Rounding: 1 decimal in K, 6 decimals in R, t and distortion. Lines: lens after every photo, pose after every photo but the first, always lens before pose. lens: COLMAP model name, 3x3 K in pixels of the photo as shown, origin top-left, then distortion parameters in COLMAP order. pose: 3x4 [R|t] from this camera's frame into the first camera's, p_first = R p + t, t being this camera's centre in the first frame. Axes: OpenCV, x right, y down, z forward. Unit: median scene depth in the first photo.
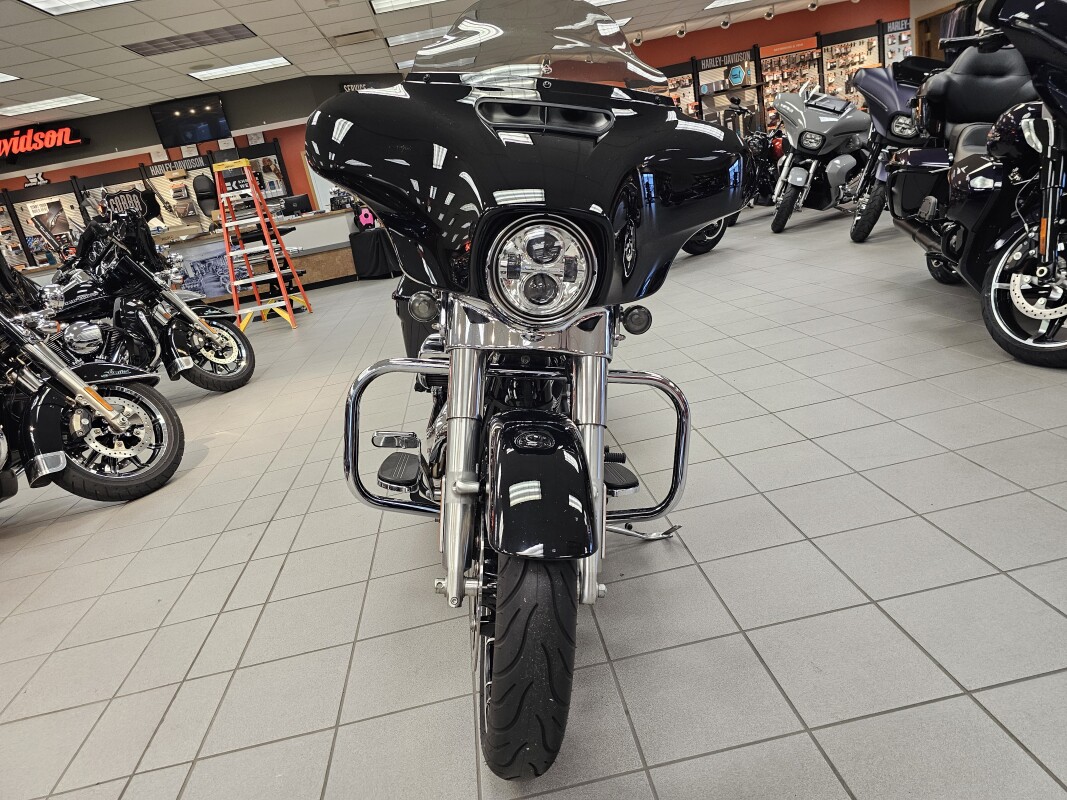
lens RADIAL K [[722.3, 0, 527.1], [0, 722.3, 400.7], [0, 0, 1]] dist [0.012718, -0.001339]
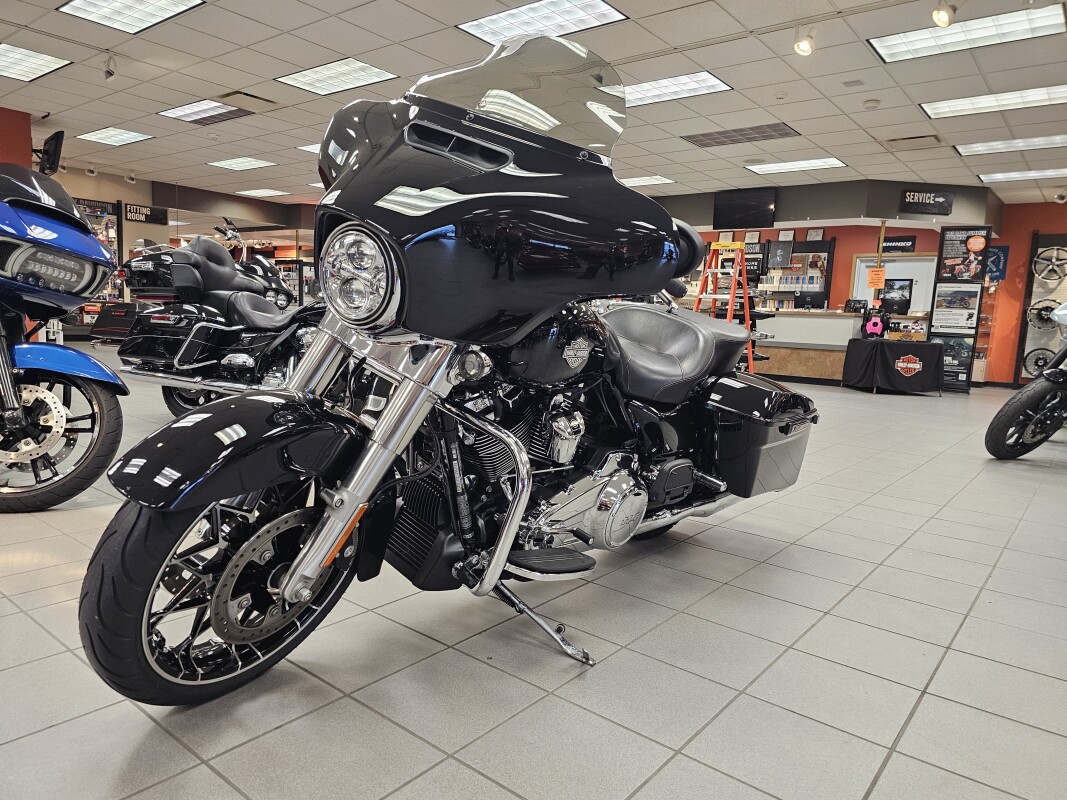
lens RADIAL K [[716.0, 0, 522.0], [0, 716.0, 399.9], [0, 0, 1]] dist [0.002435, -0.002584]
pose [[0.682614, 0.292392, -0.669736, 0.126273], [-0.375194, 0.926681, 0.022160, -0.017144], [0.627111, 0.236154, 0.742269, 0.058899]]
